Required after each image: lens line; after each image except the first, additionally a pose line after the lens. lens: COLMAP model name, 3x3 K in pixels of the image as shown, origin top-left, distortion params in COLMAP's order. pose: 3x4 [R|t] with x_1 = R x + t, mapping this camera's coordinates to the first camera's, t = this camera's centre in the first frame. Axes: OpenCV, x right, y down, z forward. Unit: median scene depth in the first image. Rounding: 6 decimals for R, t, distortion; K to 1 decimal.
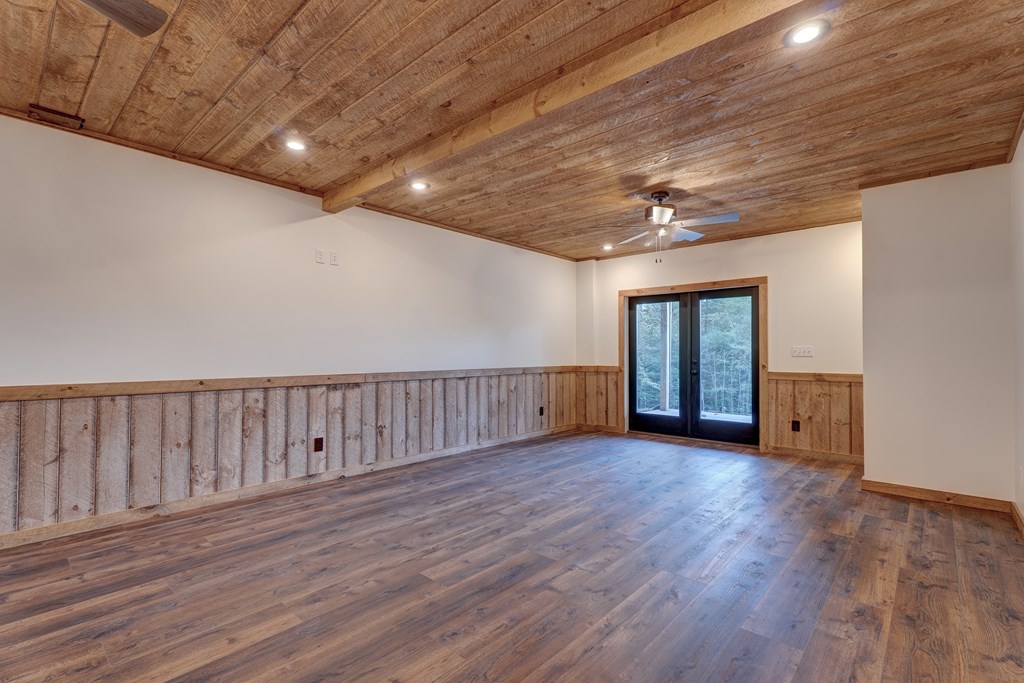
lens RADIAL K [[473.7, 0, 513.3], [0, 473.7, 348.0], [0, 0, 1]] dist [0.003022, 0.000084]
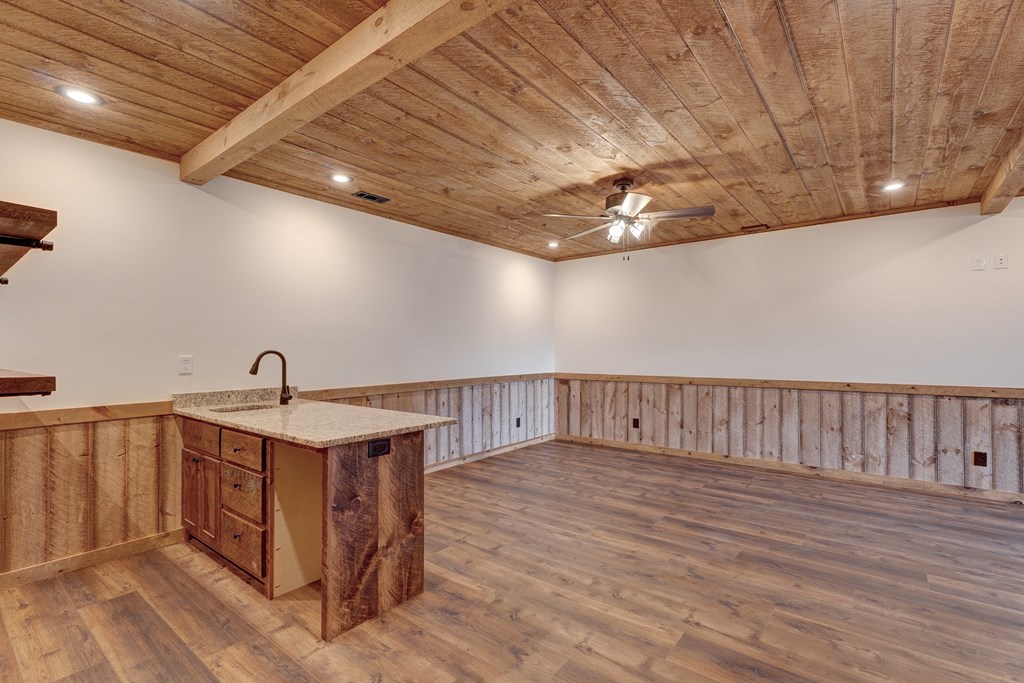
lens RADIAL K [[473.7, 0, 514.0], [0, 473.7, 346.2], [0, 0, 1]] dist [0.003022, 0.000084]
pose [[0.060608, -0.006077, -0.998143, 0.600451], [0.012393, 0.999909, -0.005335, -0.038980], [0.998085, -0.012046, 0.060678, -0.004534]]
